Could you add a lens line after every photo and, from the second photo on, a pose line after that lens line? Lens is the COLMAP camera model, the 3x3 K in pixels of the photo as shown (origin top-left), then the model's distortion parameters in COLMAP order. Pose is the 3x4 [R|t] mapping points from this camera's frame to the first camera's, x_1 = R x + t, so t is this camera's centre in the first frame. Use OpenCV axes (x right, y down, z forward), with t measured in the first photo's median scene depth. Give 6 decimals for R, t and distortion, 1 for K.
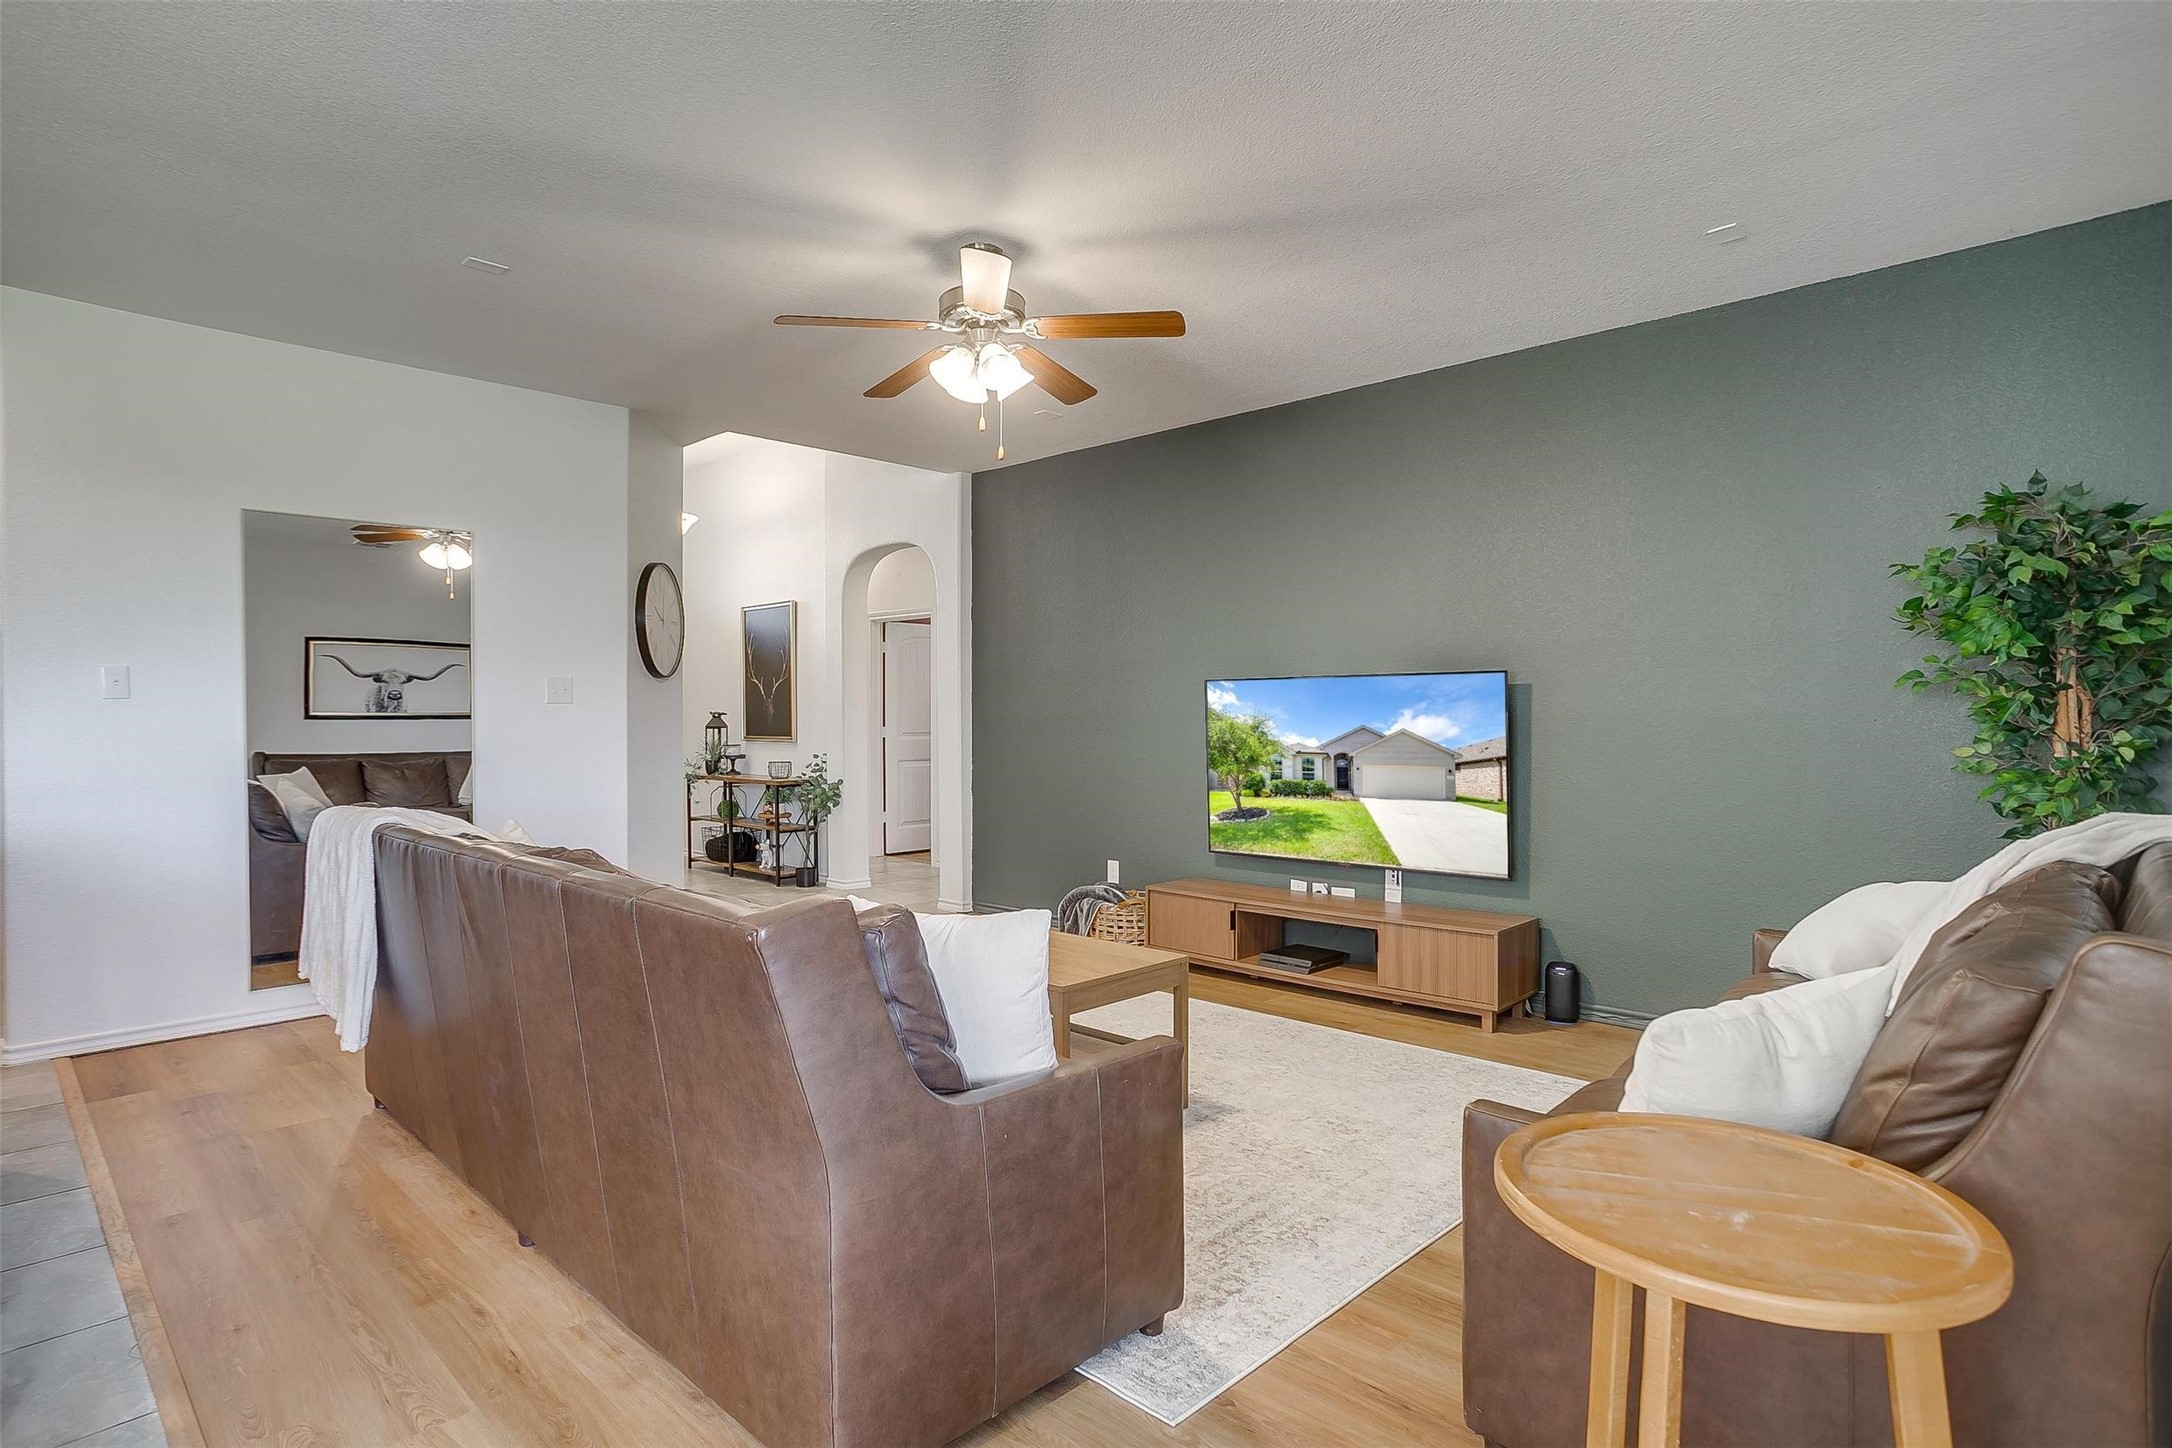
lens RADIAL K [[1125.1, 0, 1086.0], [0, 1125.1, 724.0], [0, 0, 1]] dist [-0.057794, 0.030734]
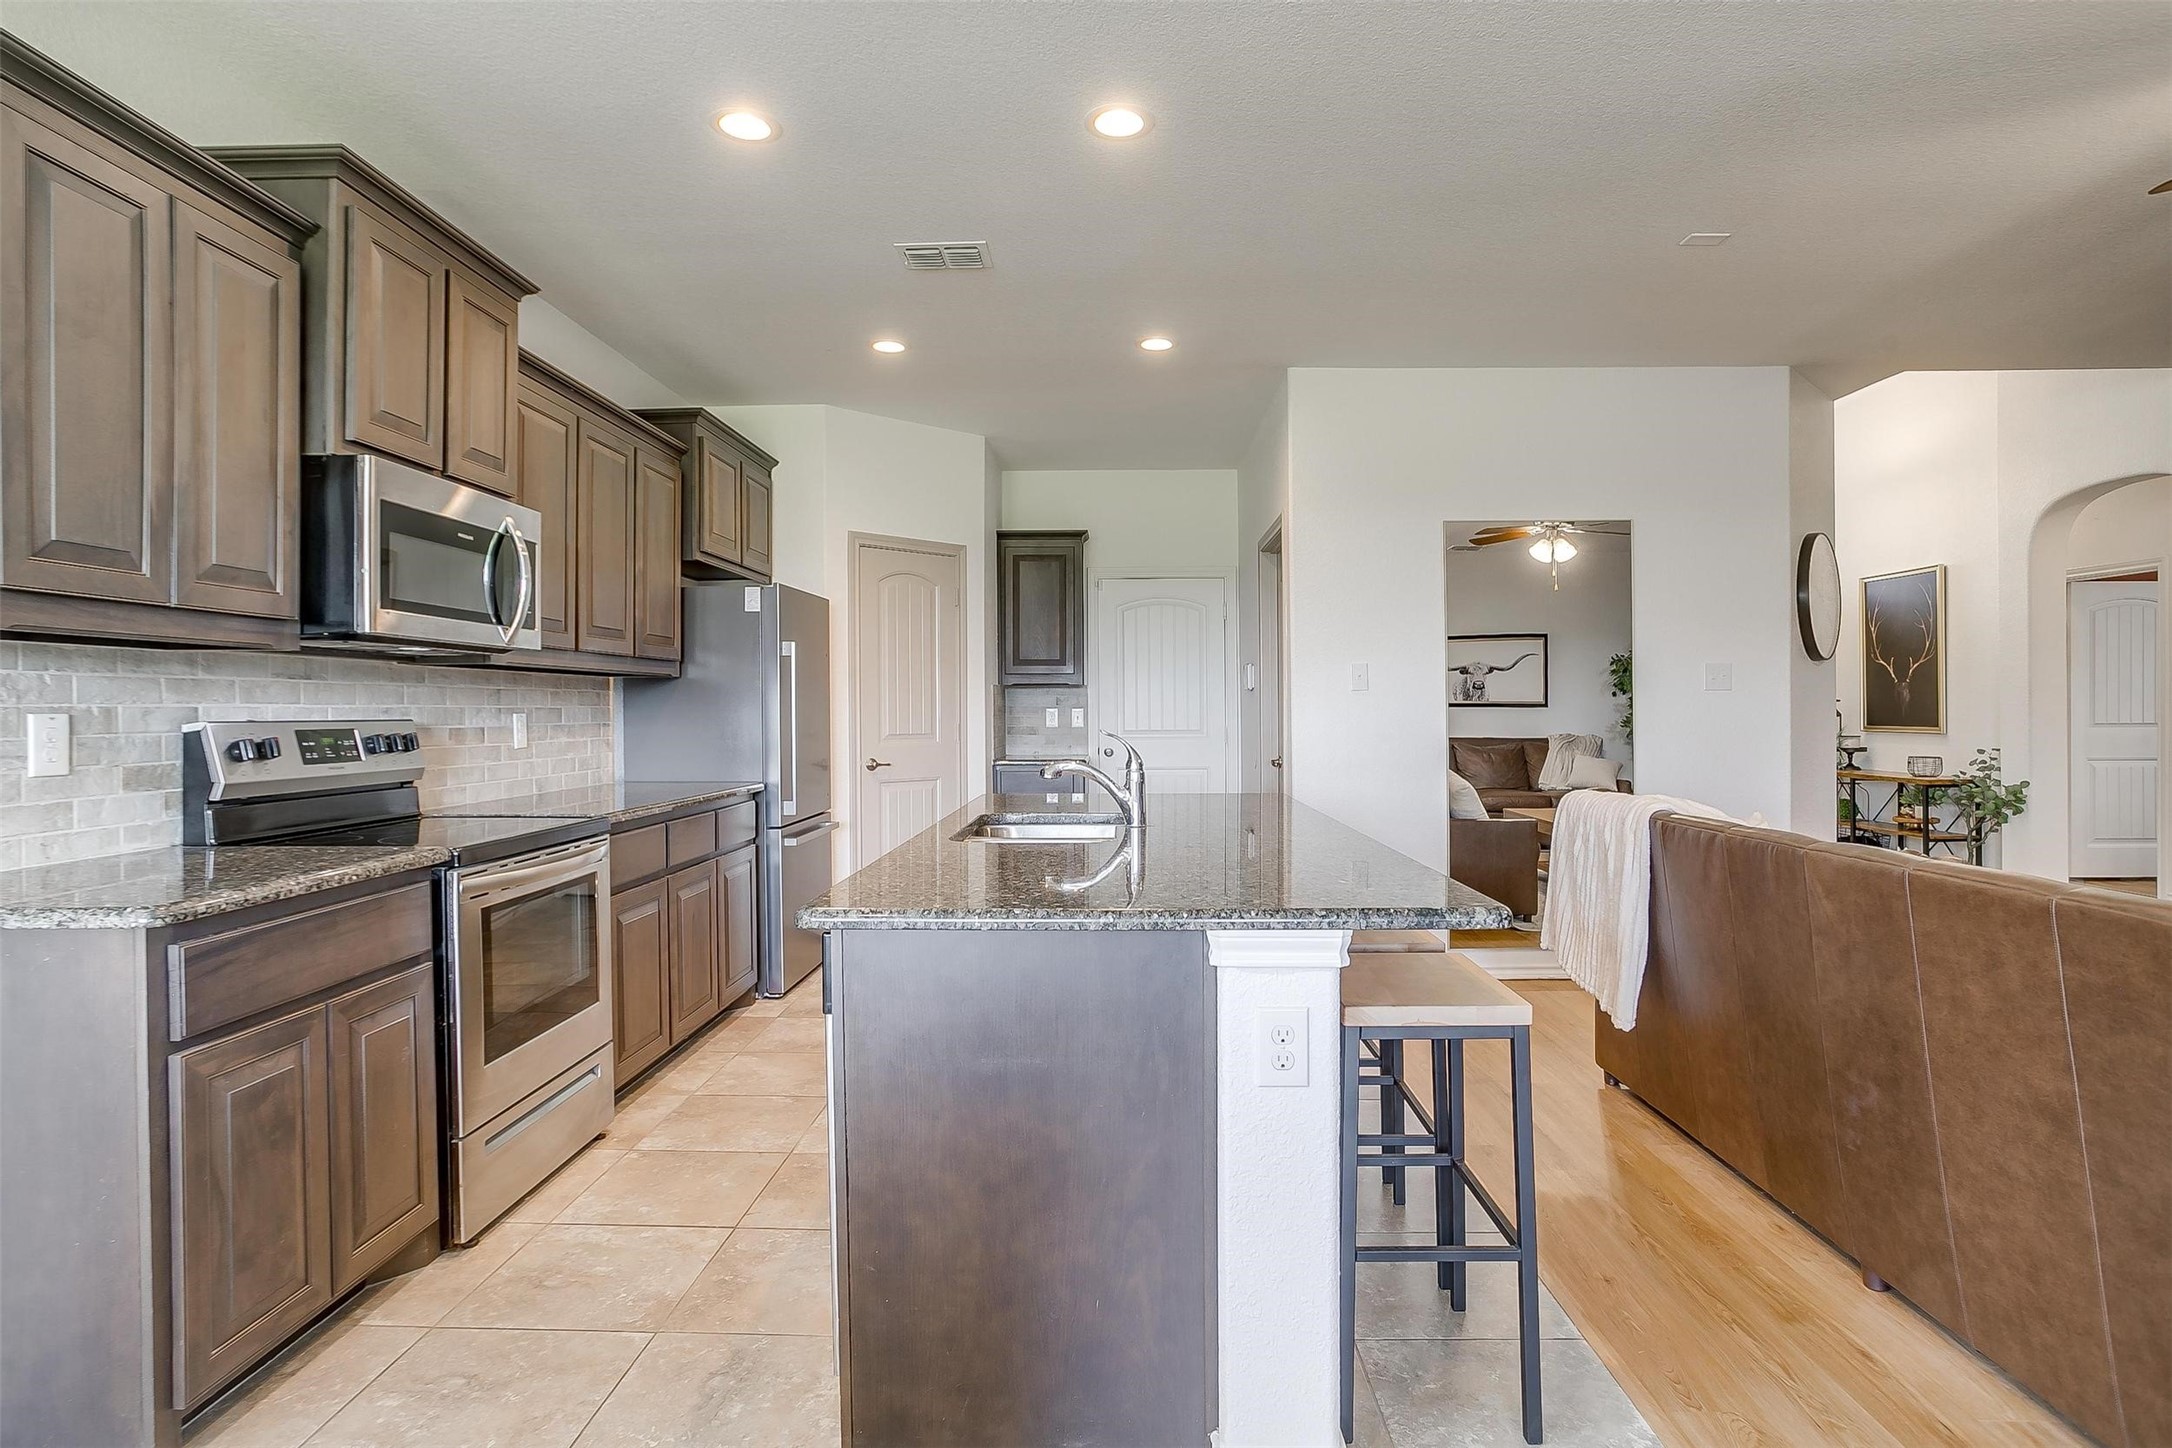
lens RADIAL K [[1125.1, 0, 1086.0], [0, 1125.1, 724.0], [0, 0, 1]] dist [-0.057794, 0.030734]
pose [[0.671906, 0.008034, -0.740593, -0.134727], [0.000157, 0.999940, 0.010989, -0.000430], [0.740637, -0.007500, 0.671864, -0.038600]]
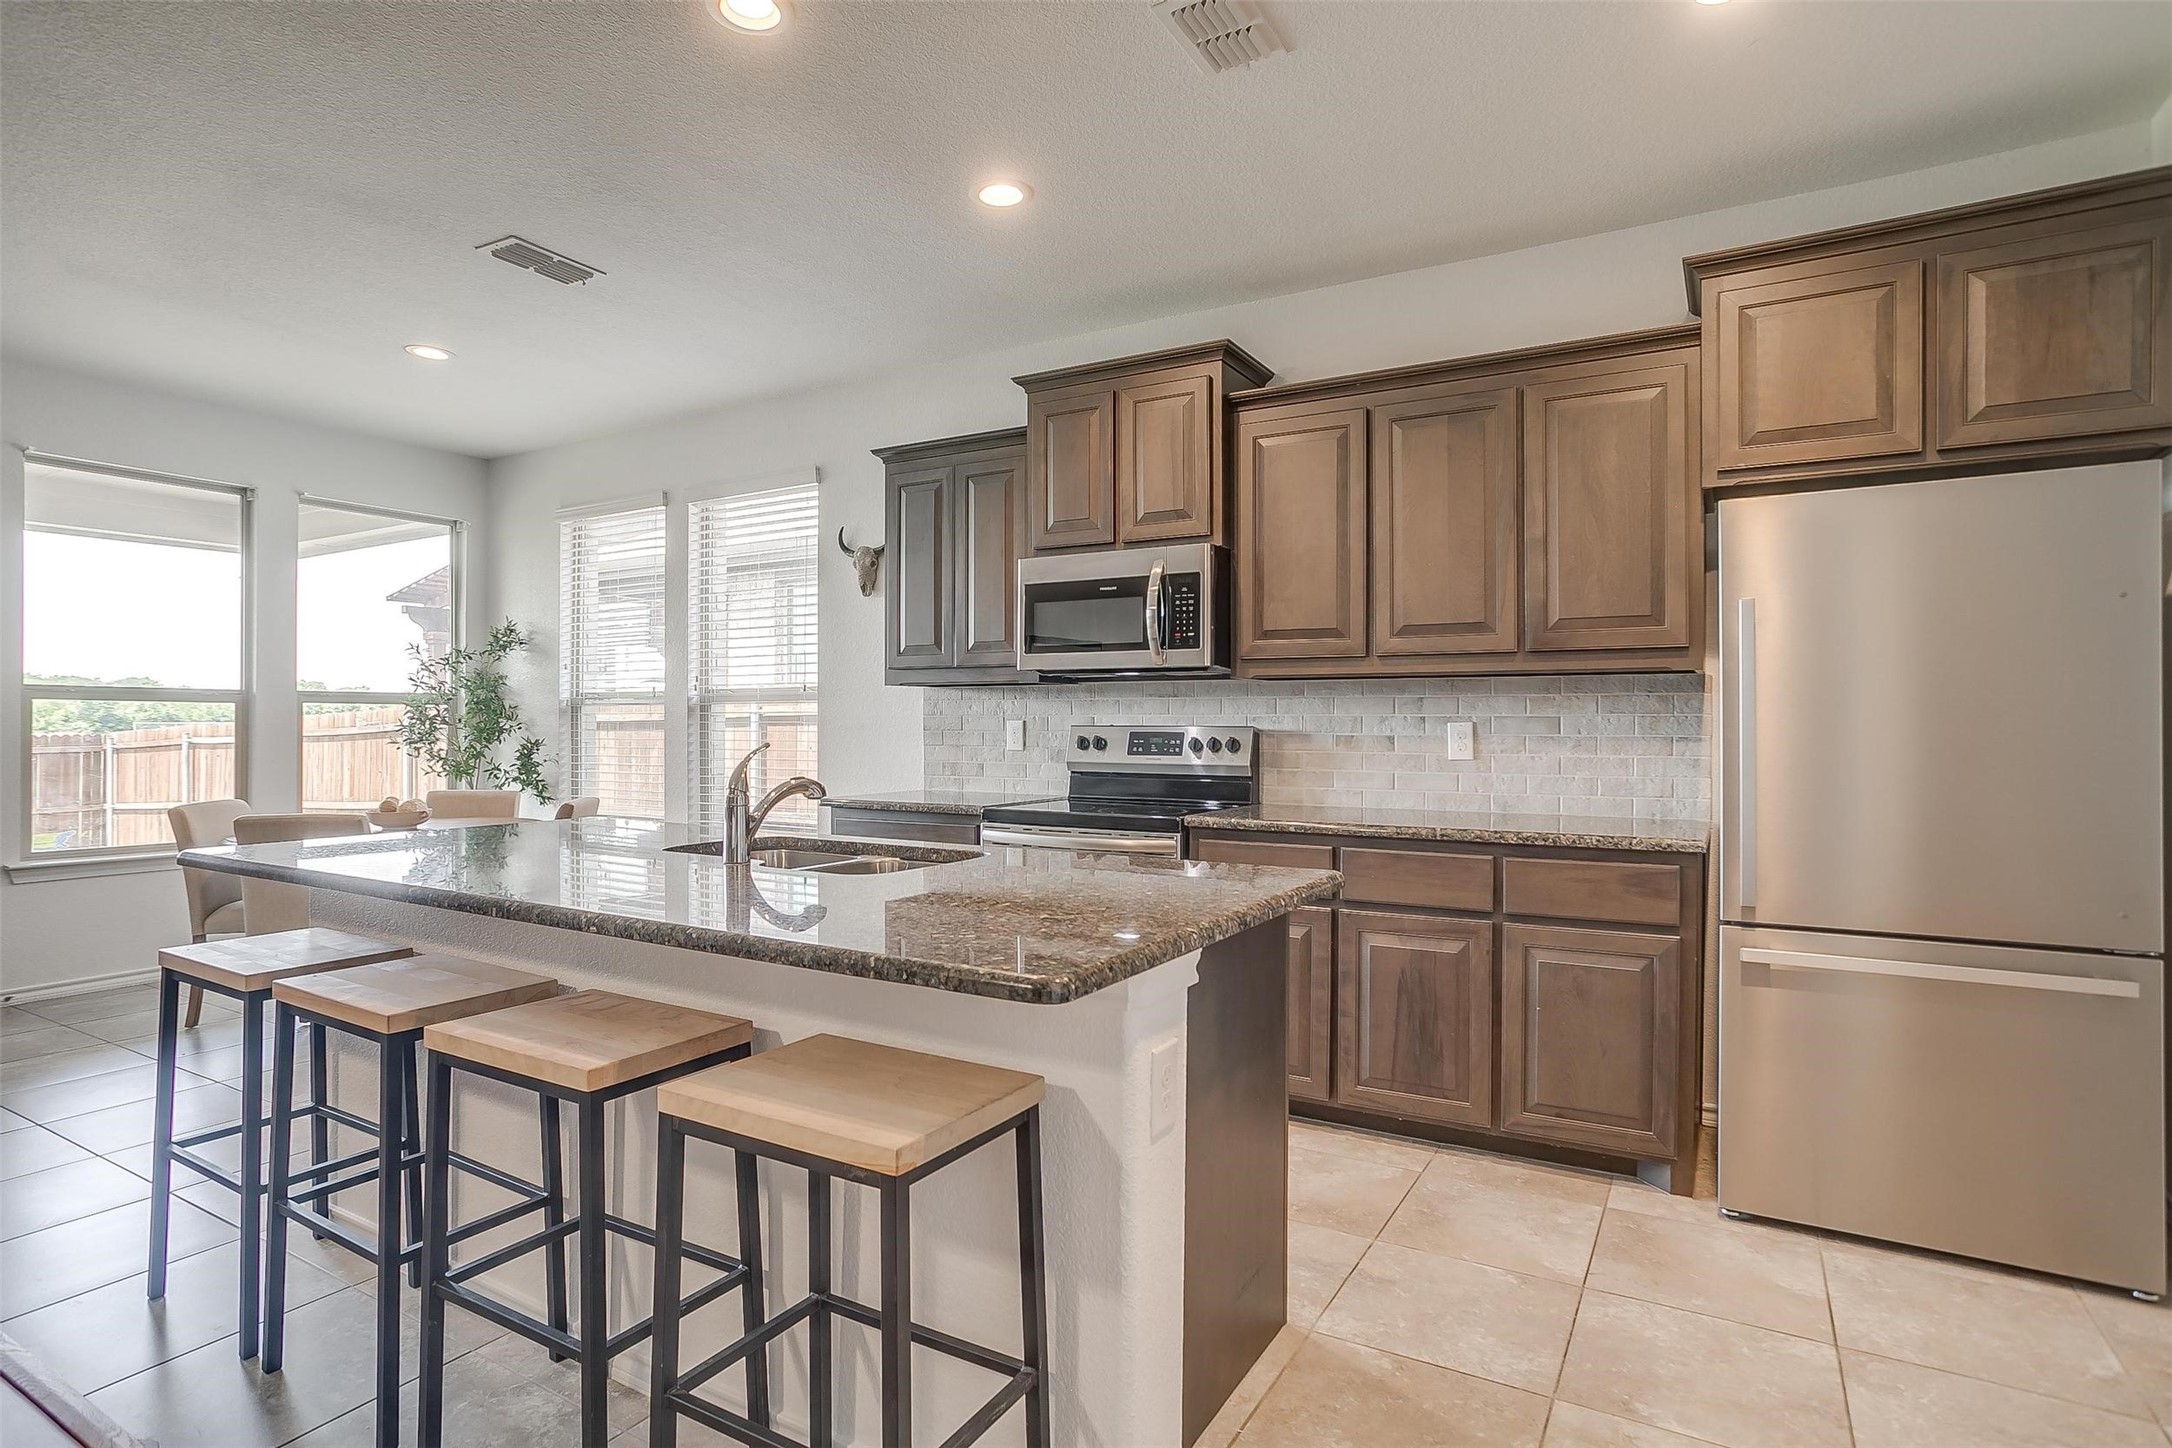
lens RADIAL K [[1125.1, 0, 1086.0], [0, 1125.1, 724.0], [0, 0, 1]] dist [-0.057794, 0.030734]
pose [[-0.972641, -0.001332, -0.232308, -0.550105], [-0.002620, 0.999983, 0.005237, -0.001544], [0.232297, 0.005702, -0.972628, 0.802851]]
